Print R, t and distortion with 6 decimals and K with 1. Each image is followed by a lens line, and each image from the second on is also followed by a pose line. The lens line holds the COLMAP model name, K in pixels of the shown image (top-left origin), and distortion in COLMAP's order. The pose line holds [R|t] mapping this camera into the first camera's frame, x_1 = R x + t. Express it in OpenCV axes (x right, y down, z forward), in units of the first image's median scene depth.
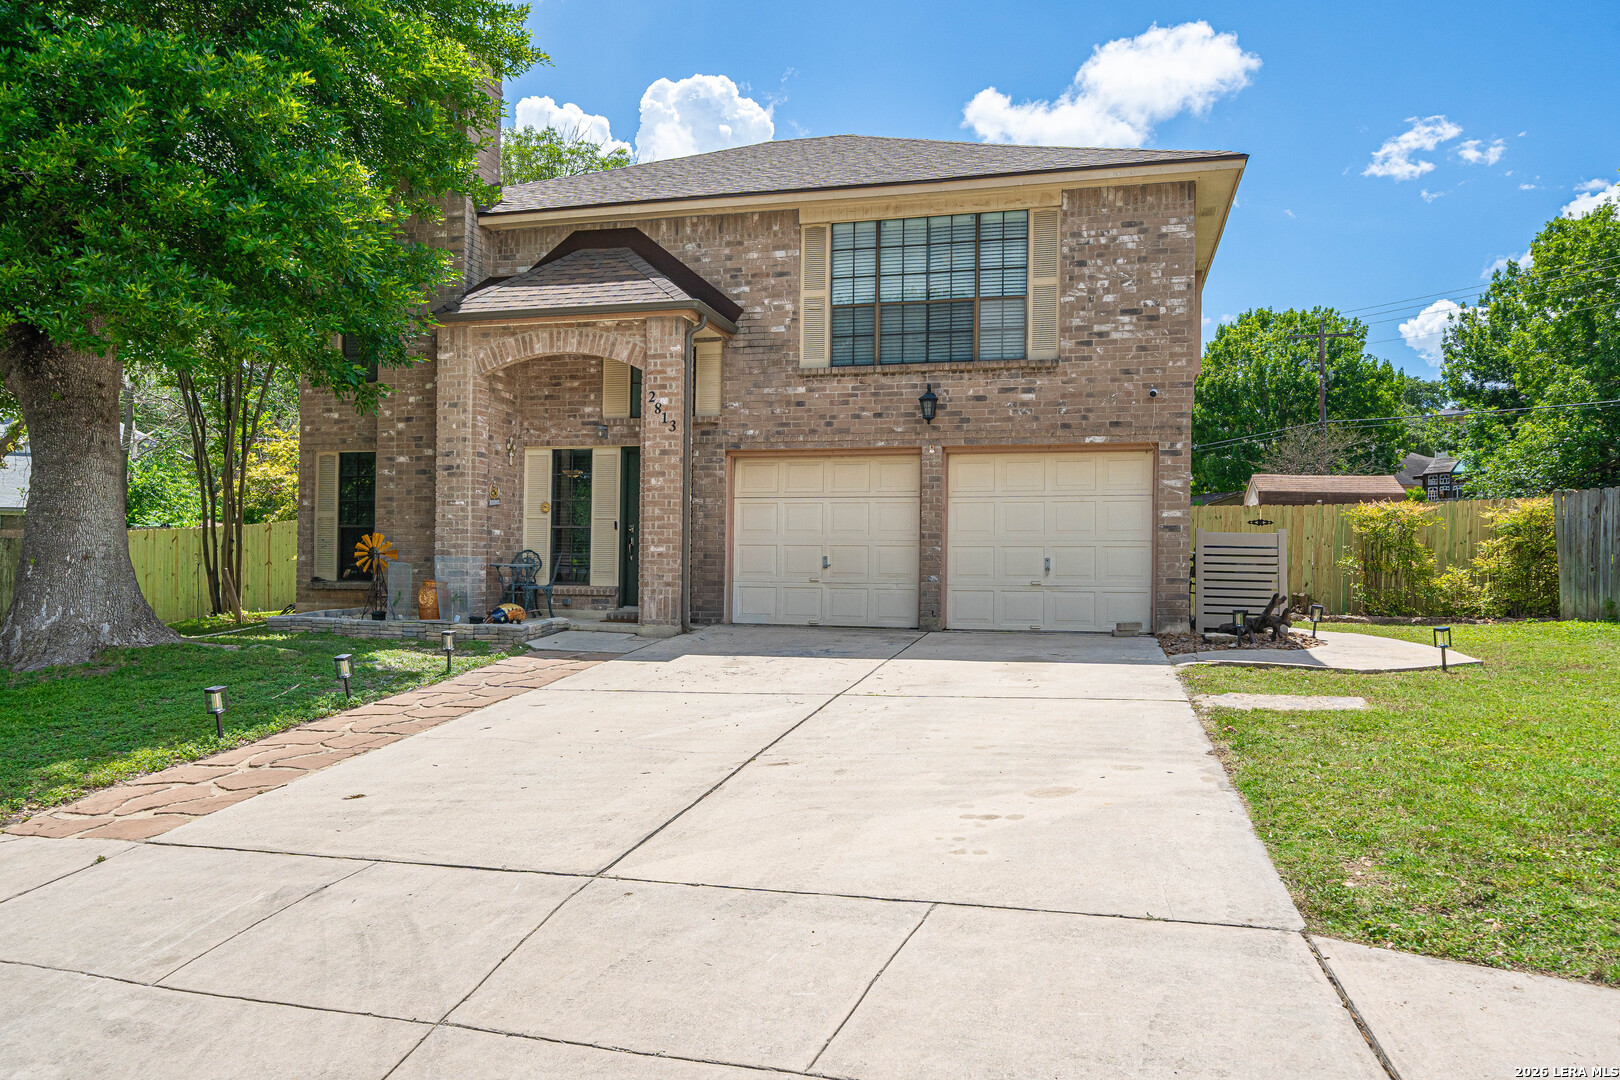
lens RADIAL K [[1136.4, 0, 810.0], [0, 1136.4, 540.0], [0, 0, 1]] dist [-0.002158, 0.001266]
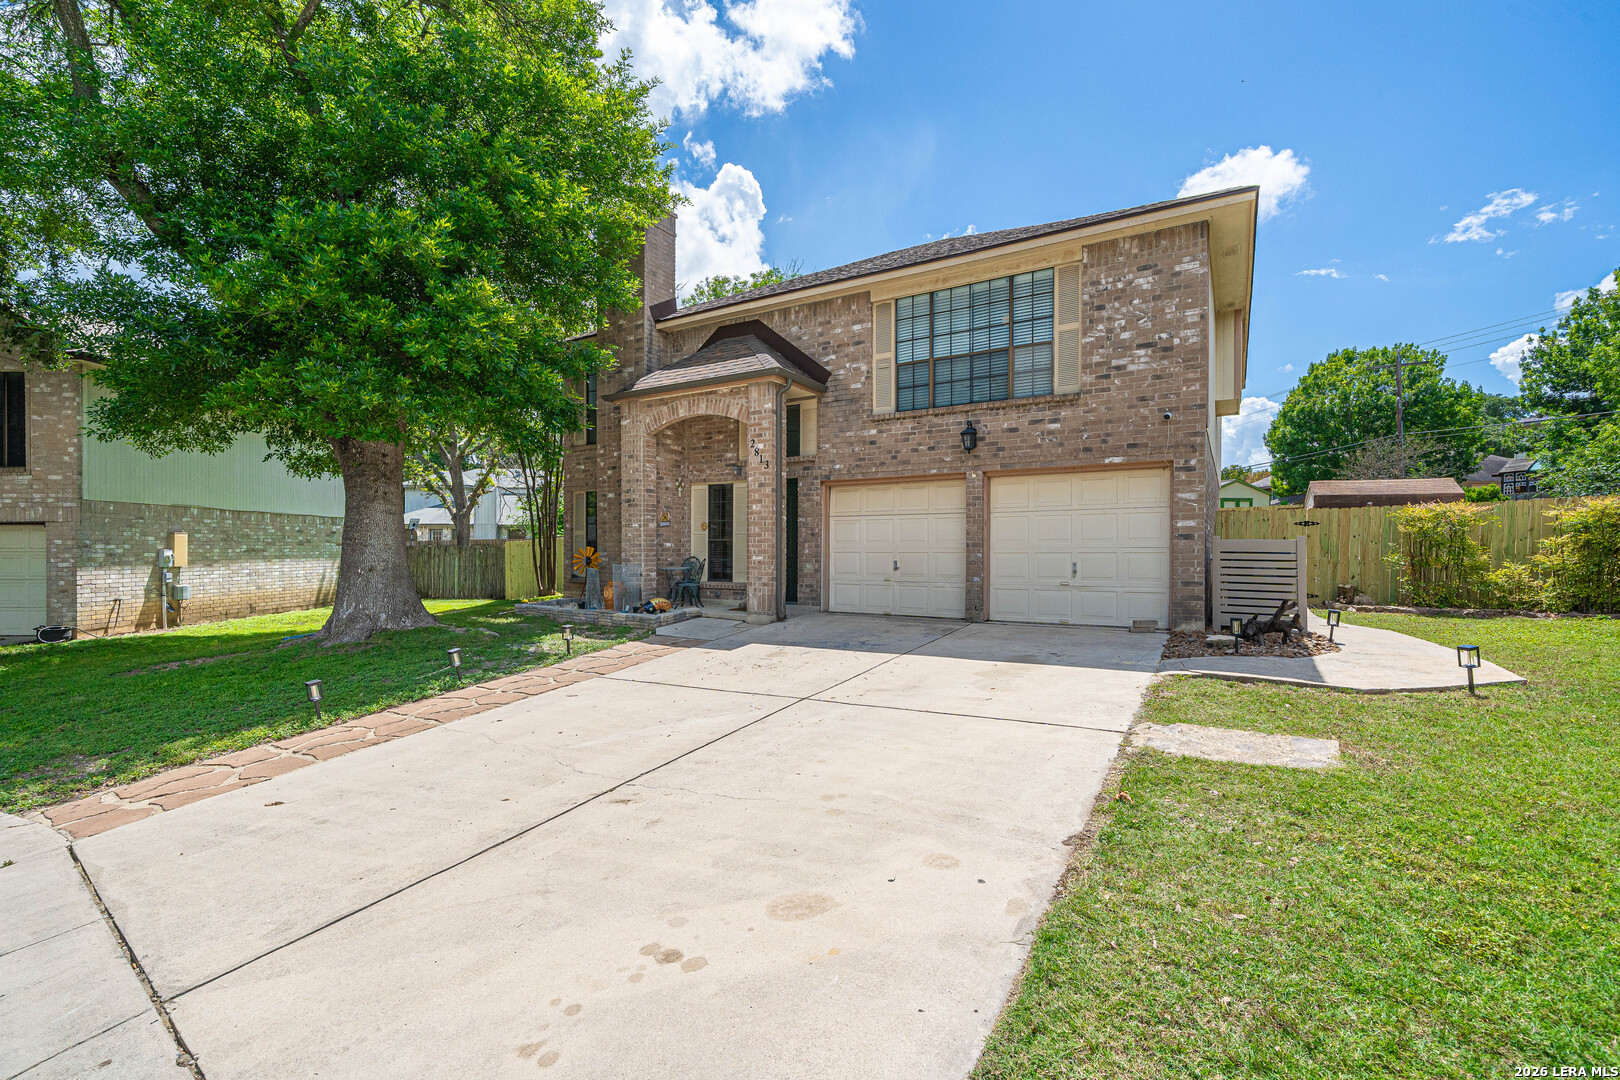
lens RADIAL K [[706.4, 0, 805.3], [0, 706.4, 546.7], [0, 0, 1]] dist [-0.001036, 0.000446]
pose [[0.957994, -0.011481, -0.286558, 0.147878], [0.017314, 0.999691, 0.017832, -0.017971], [0.286265, -0.022044, 0.957897, 0.212571]]
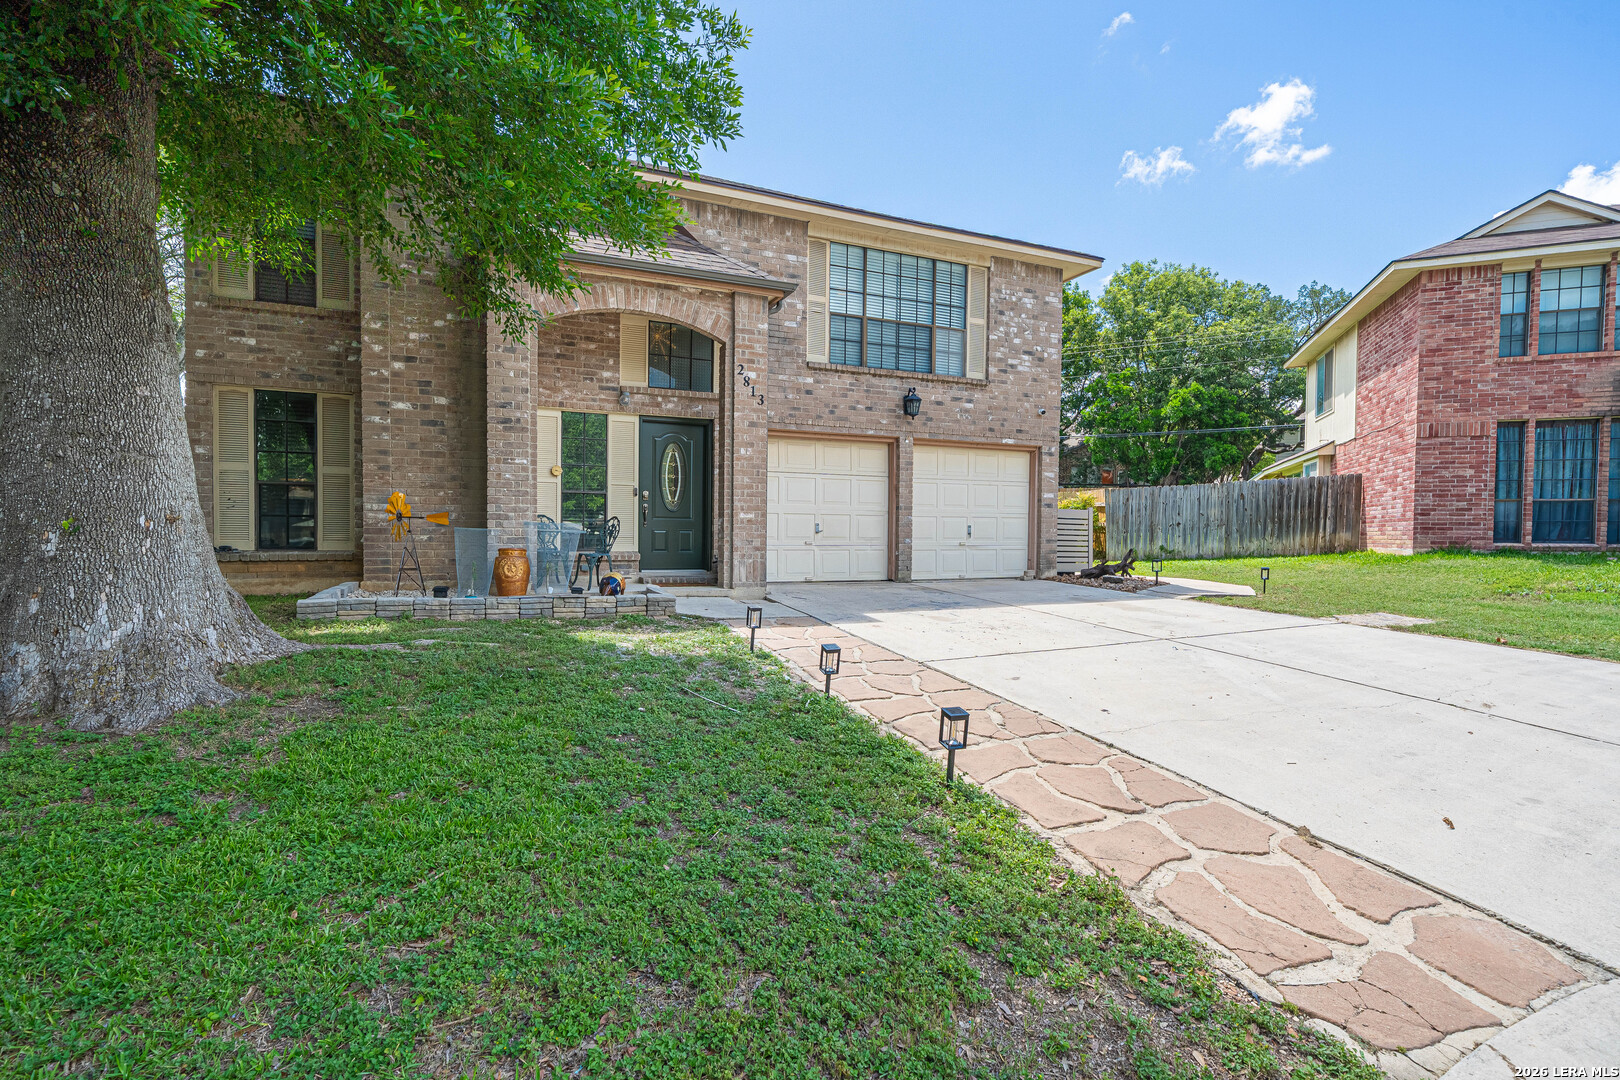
lens RADIAL K [[752.4, 0, 806.0], [0, 752.4, 547.2], [0, 0, 1]] dist [-0.000119, -0.000023]
pose [[0.792200, -0.014227, 0.610095, -0.490400], [-0.014106, 0.999034, 0.041613, 0.006867], [-0.610098, -0.041572, 0.791235, 0.390449]]
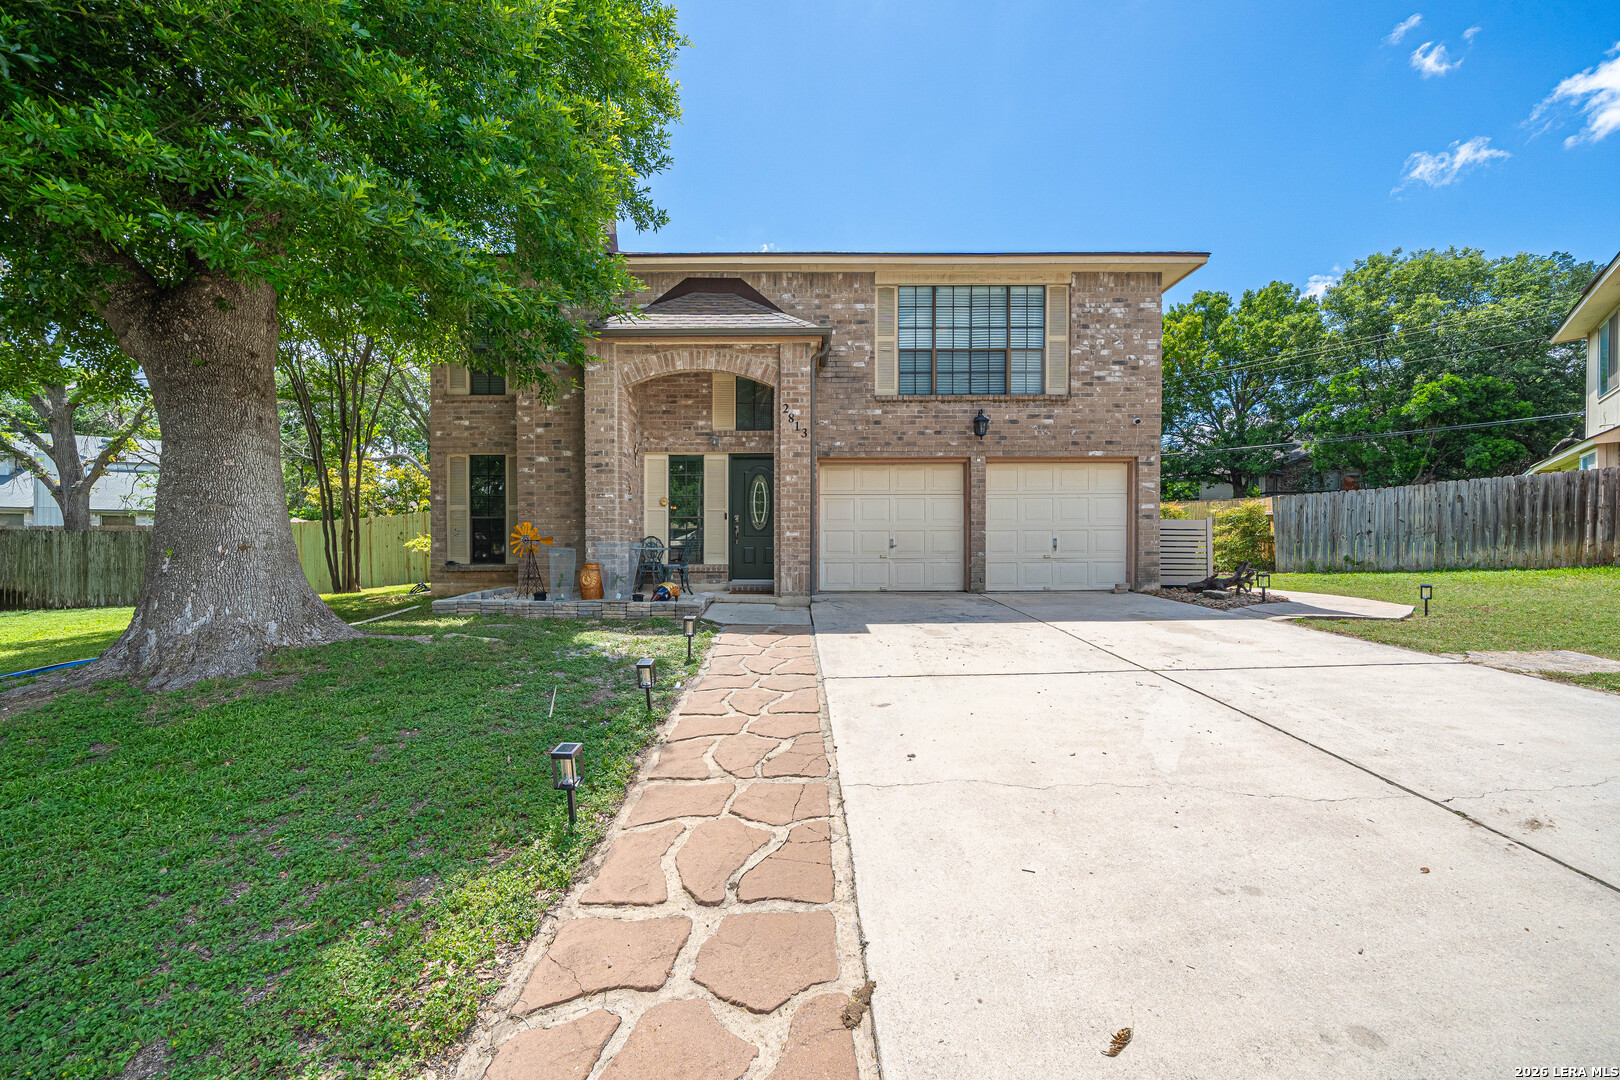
lens RADIAL K [[595.4, 0, 805.4], [0, 595.4, 547.0], [0, 0, 1]] dist [-0.004817, -0.000514]
pose [[0.967733, -0.013219, 0.251632, -0.266751], [0.006569, 0.999607, 0.027251, 0.004194], [-0.251893, -0.024719, 0.967439, 0.359716]]
